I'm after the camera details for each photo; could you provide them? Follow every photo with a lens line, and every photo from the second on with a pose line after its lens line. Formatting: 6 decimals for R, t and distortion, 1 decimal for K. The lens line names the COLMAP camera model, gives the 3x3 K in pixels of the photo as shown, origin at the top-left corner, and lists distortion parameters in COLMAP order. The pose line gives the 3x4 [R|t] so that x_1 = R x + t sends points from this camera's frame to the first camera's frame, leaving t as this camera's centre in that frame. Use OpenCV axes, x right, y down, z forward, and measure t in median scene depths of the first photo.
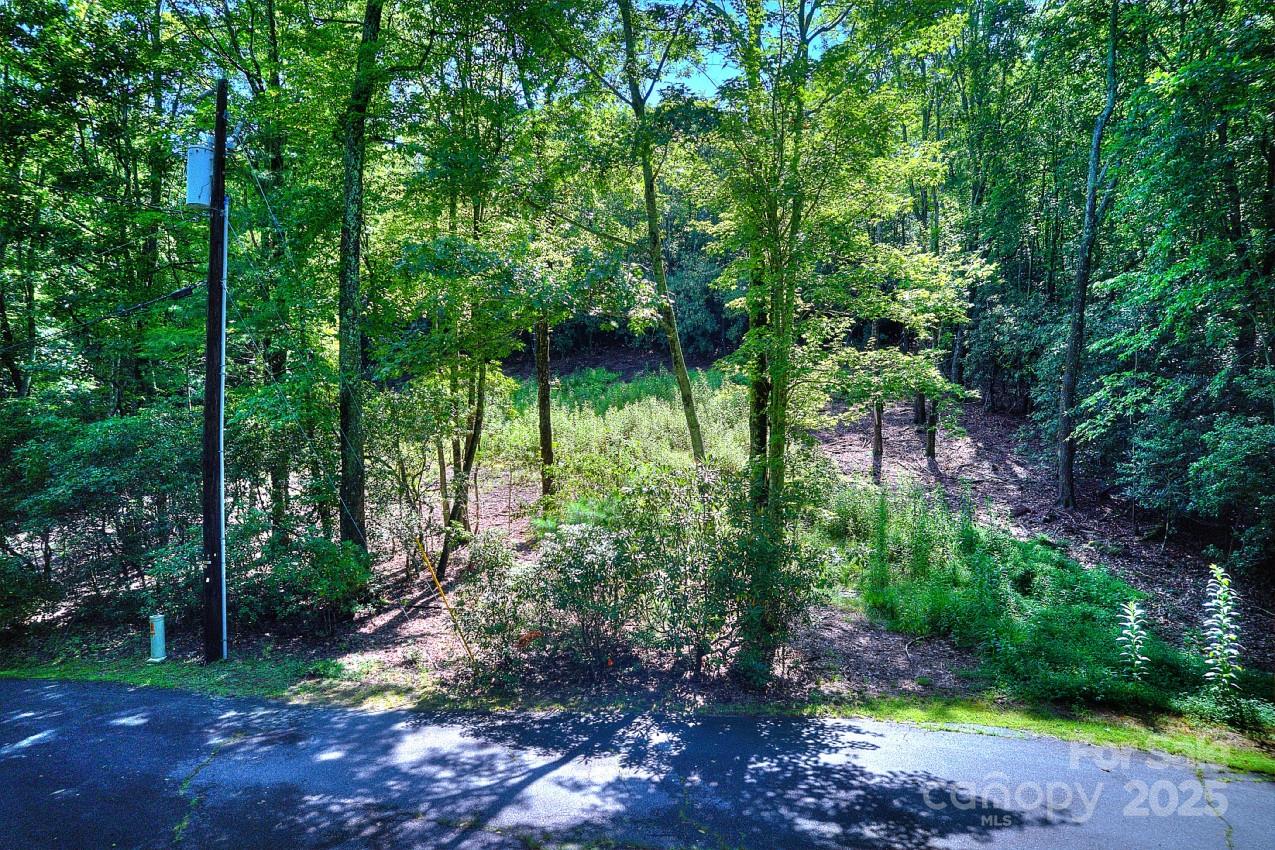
lens RADIAL K [[806.0, 0, 637.5], [0, 806.0, 425.0], [0, 0, 1]] dist [-0.099796, 0.096149]
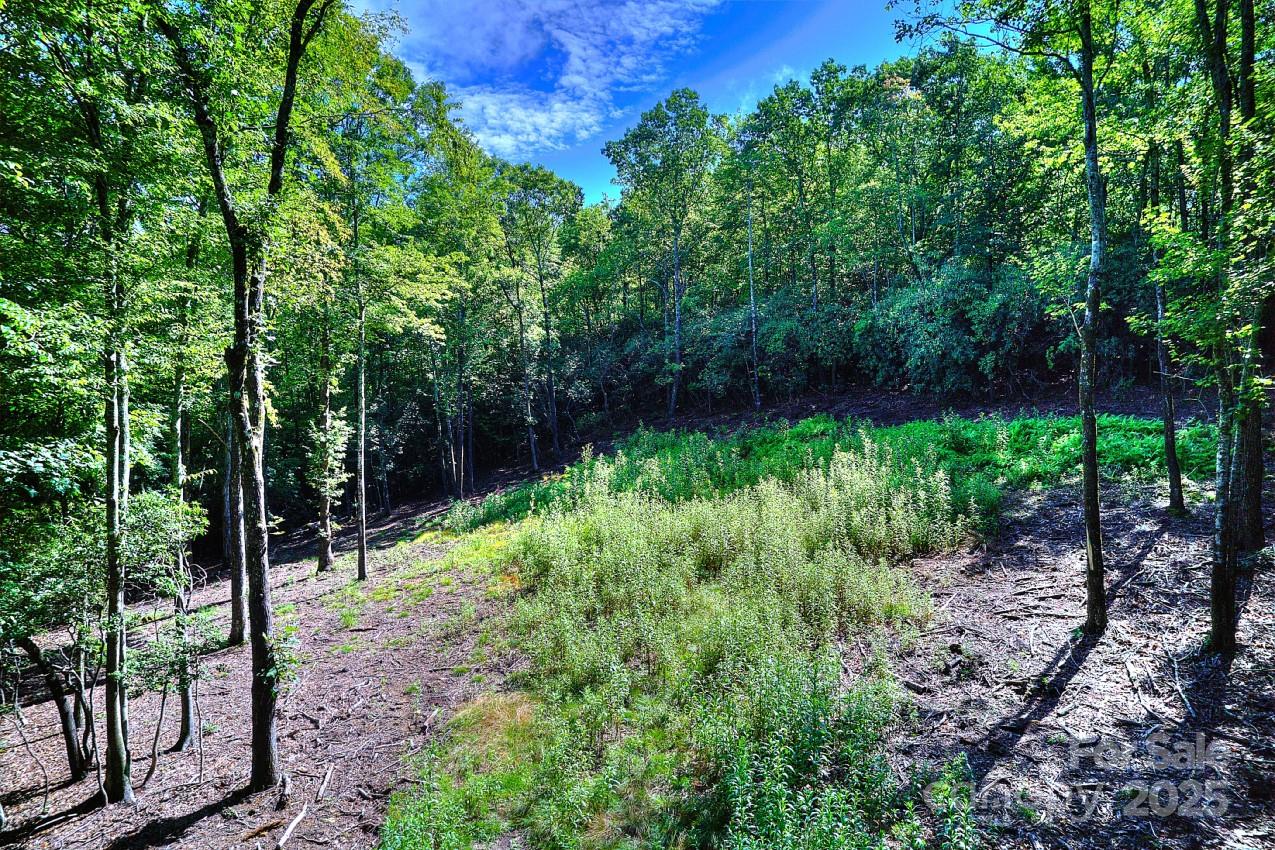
lens RADIAL K [[806.0, 0, 637.5], [0, 806.0, 425.0], [0, 0, 1]] dist [-0.099796, 0.096149]
pose [[0.888727, -0.007807, -0.458371, 0.398093], [-0.003183, 0.999726, -0.023198, -0.108535], [0.458427, 0.022076, 0.888458, 0.645574]]
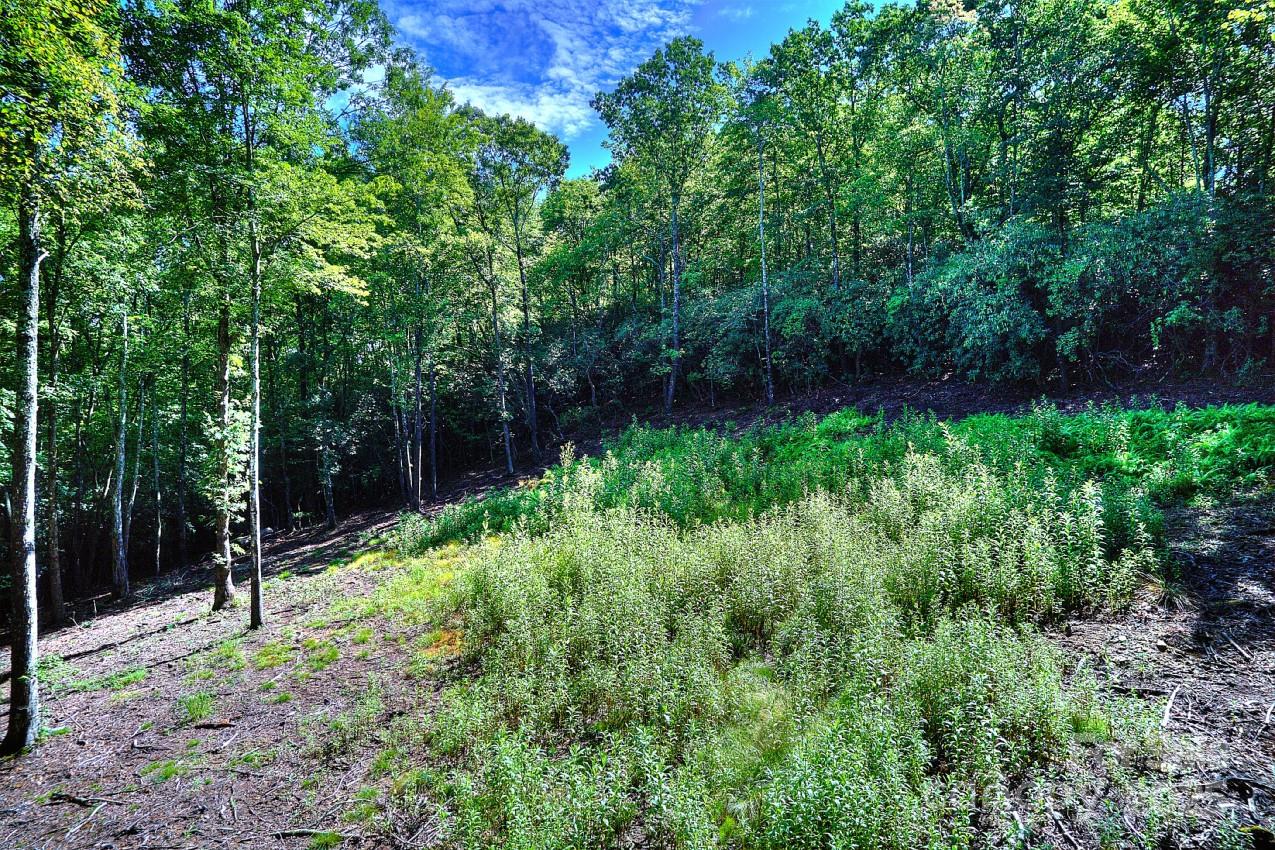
lens RADIAL K [[806.0, 0, 637.5], [0, 806.0, 425.0], [0, 0, 1]] dist [-0.099796, 0.096149]
pose [[0.894353, -0.006765, -0.447311, 0.235920], [-0.004041, 0.999723, -0.023200, -0.106492], [0.447344, 0.022556, 0.894078, 0.946118]]
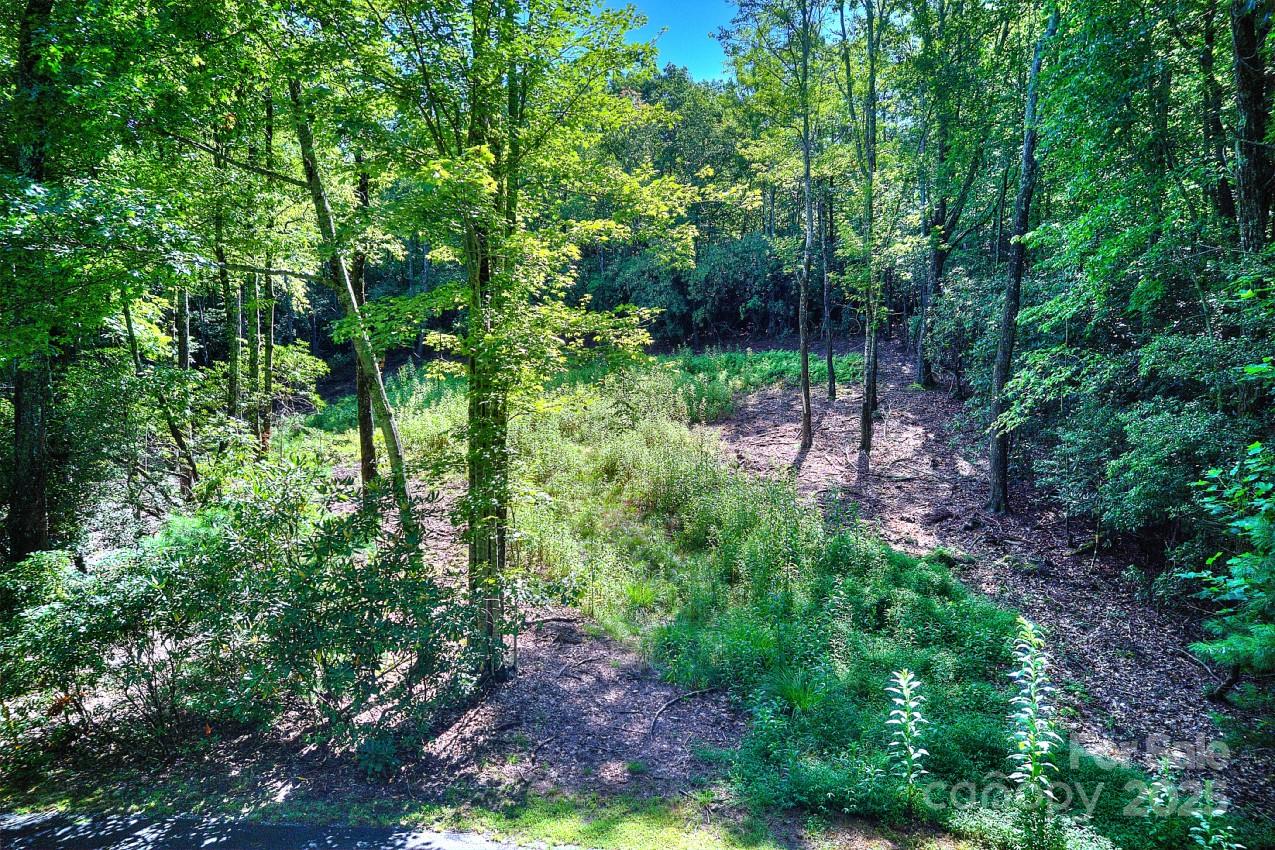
lens RADIAL K [[806.0, 0, 637.5], [0, 806.0, 425.0], [0, 0, 1]] dist [-0.099796, 0.096149]
pose [[0.998712, 0.000140, -0.050731, 0.233687], [0.000502, 0.999920, 0.012653, 0.002163], [0.050728, -0.012662, 0.998632, 0.164222]]
